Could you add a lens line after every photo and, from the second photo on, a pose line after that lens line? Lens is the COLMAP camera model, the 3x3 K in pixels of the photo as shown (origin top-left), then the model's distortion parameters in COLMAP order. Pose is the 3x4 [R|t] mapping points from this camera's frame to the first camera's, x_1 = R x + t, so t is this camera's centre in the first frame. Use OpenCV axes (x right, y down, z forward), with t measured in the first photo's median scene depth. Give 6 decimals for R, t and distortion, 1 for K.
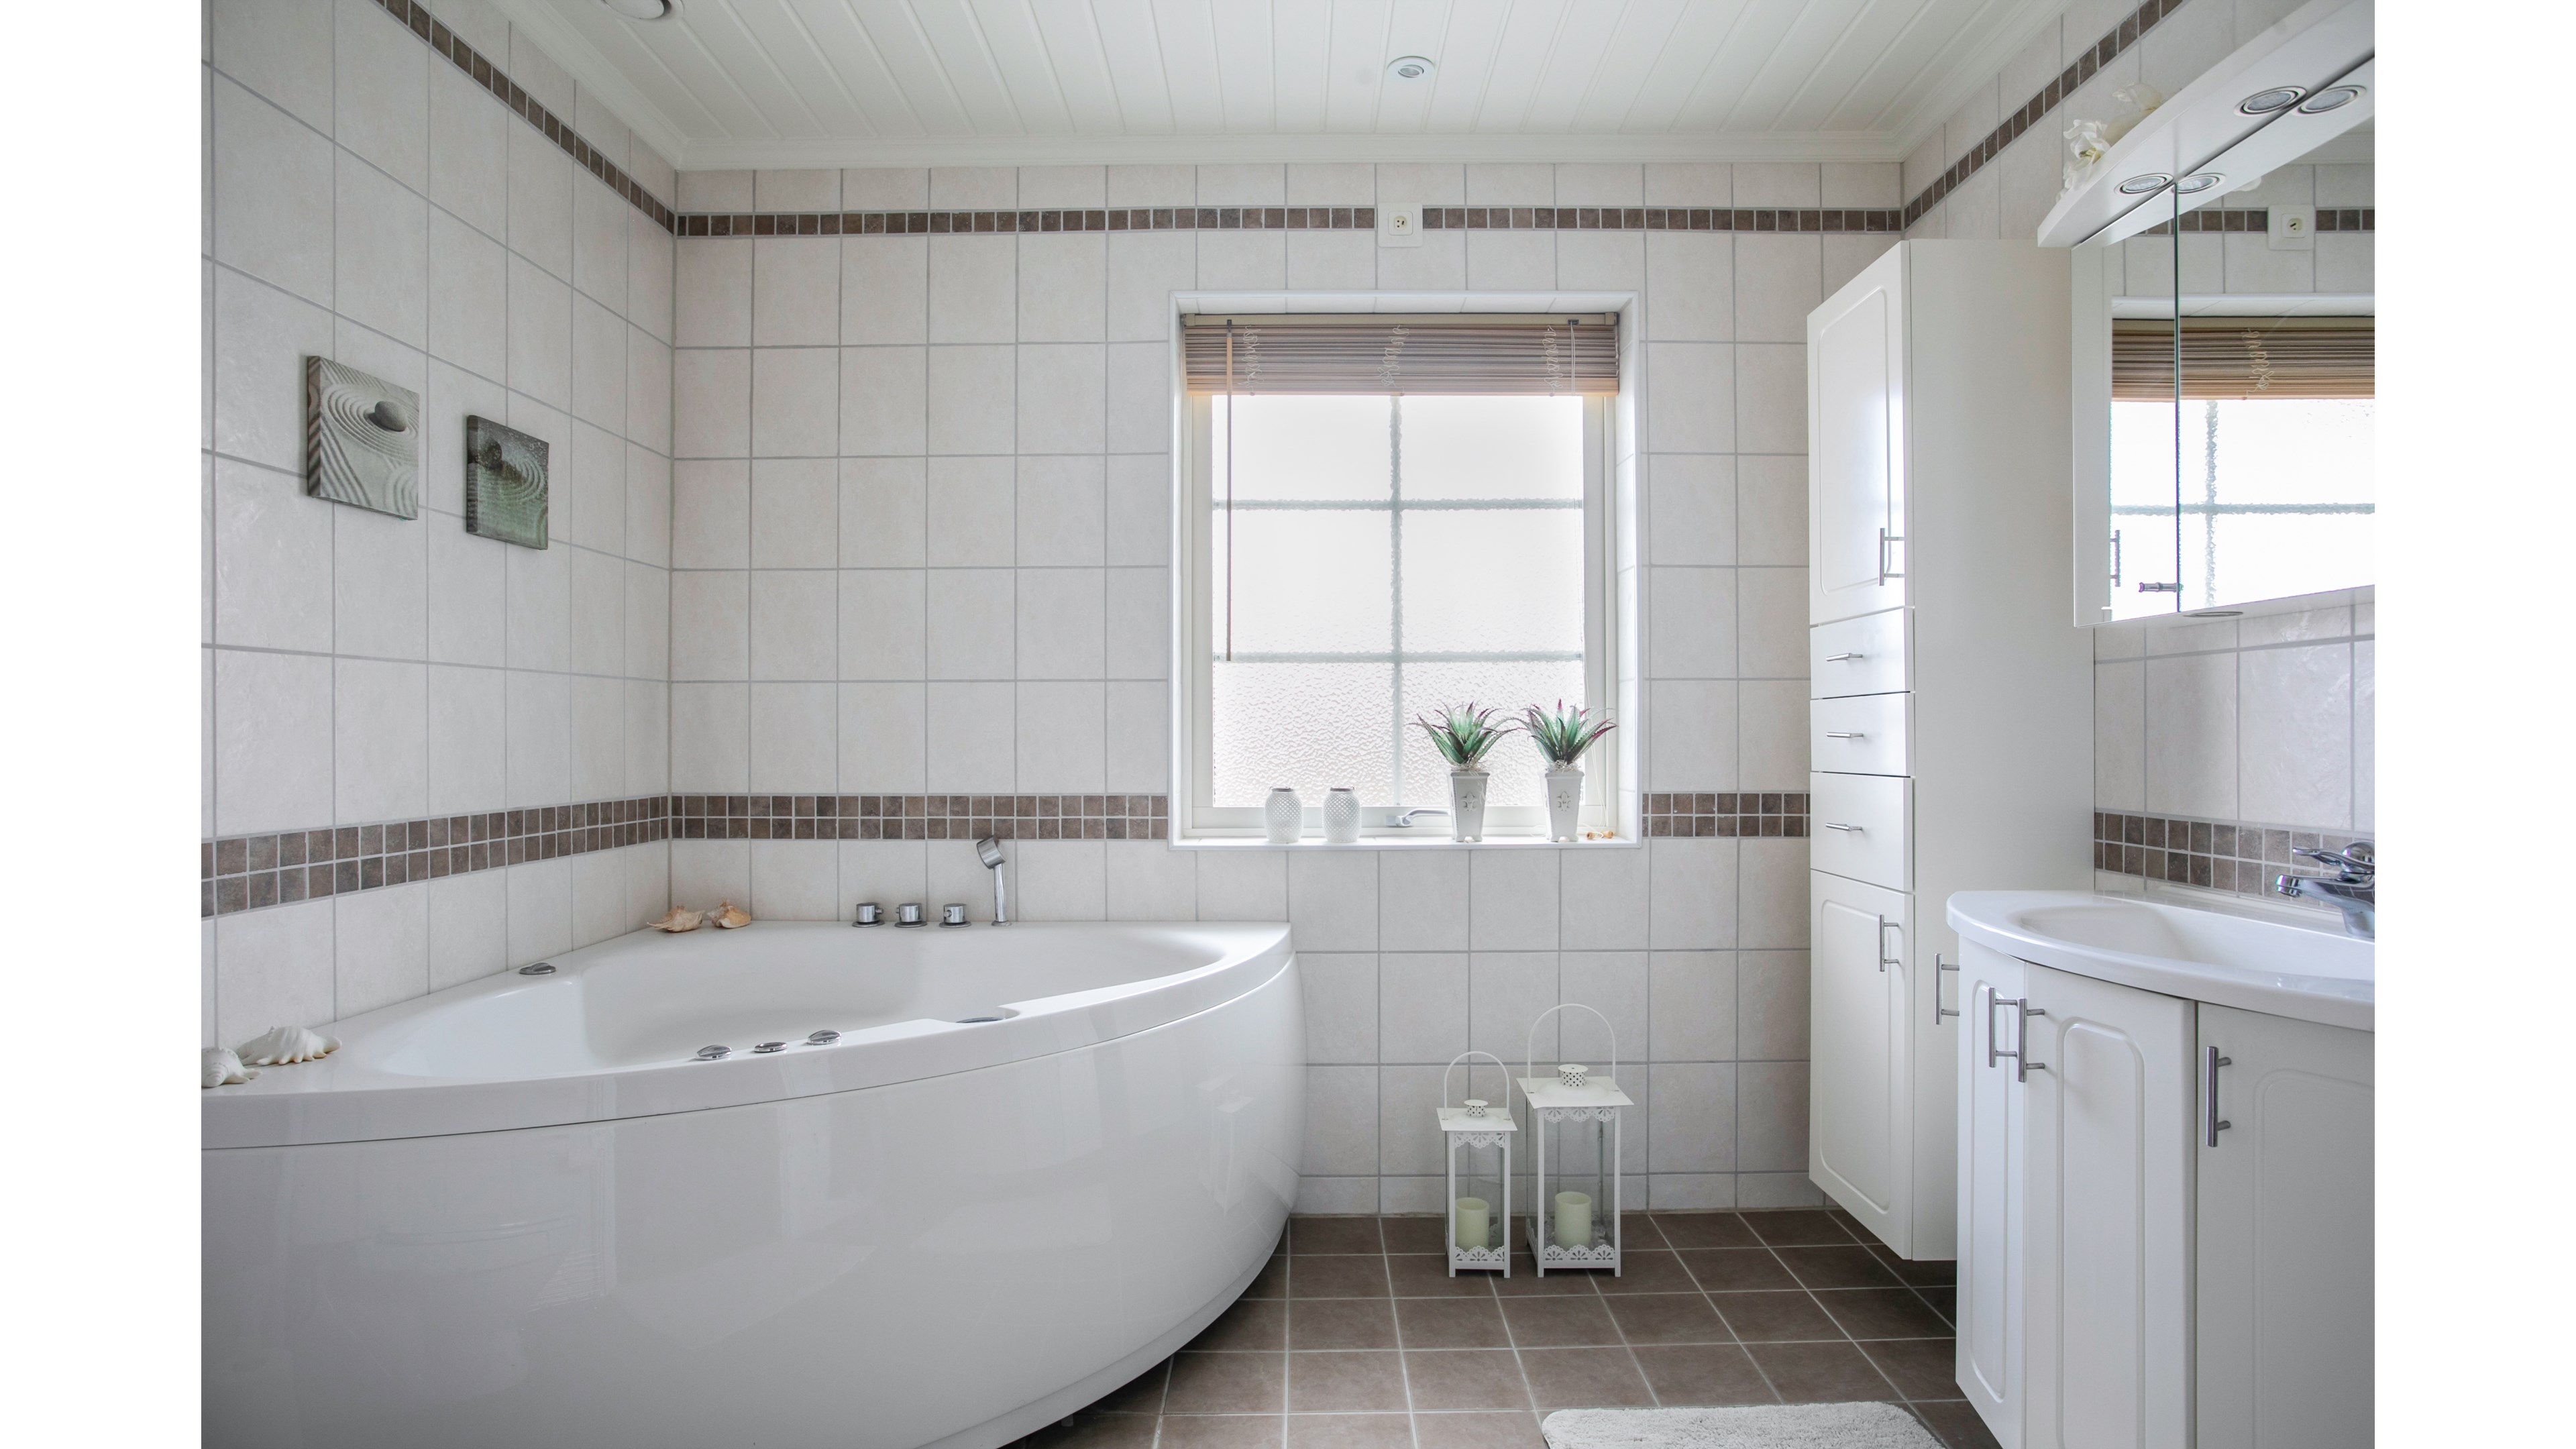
lens RADIAL K [[1269.0, 0, 1287.7], [0, 1269.0, 774.3], [0, 0, 1]] dist [-0.028416, 0.000499]
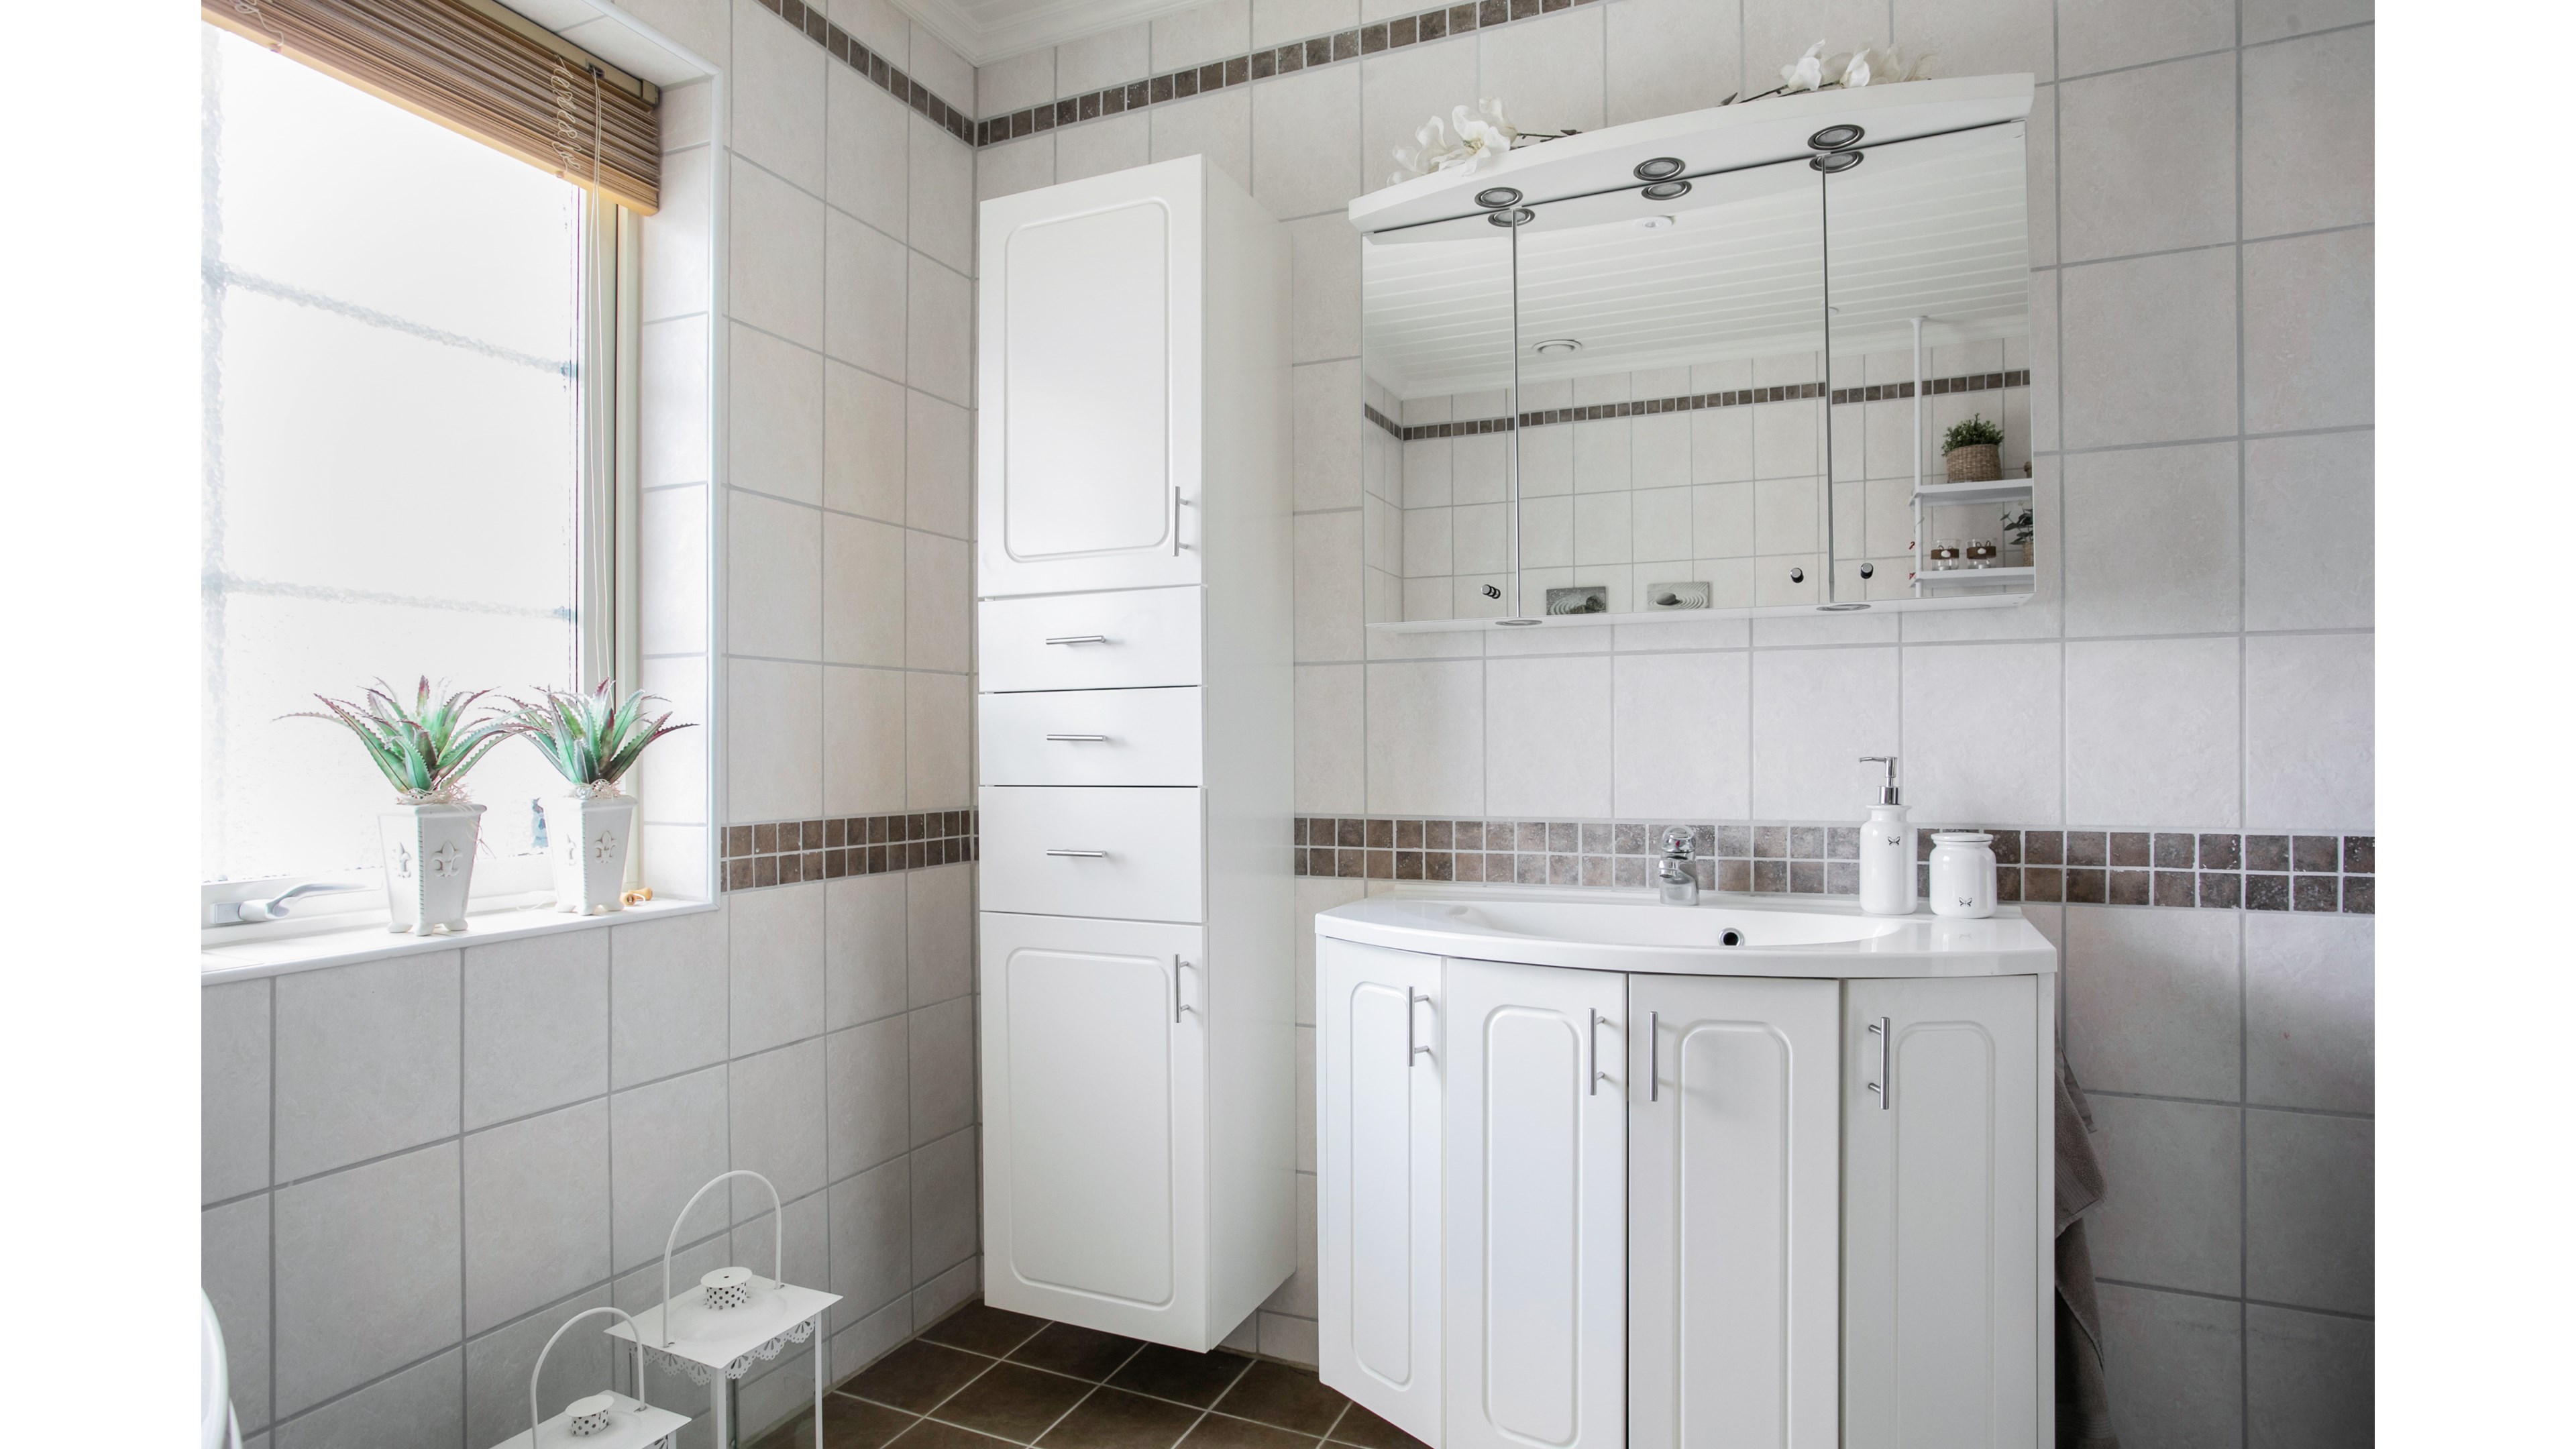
lens RADIAL K [[1269.0, 0, 1287.7], [0, 1269.0, 774.3], [0, 0, 1]] dist [-0.028416, 0.000499]
pose [[0.402219, -0.015258, 0.915416, -0.206220], [0.030799, 0.999521, 0.003127, -0.005446], [-0.915025, 0.026936, 0.402496, 0.464148]]
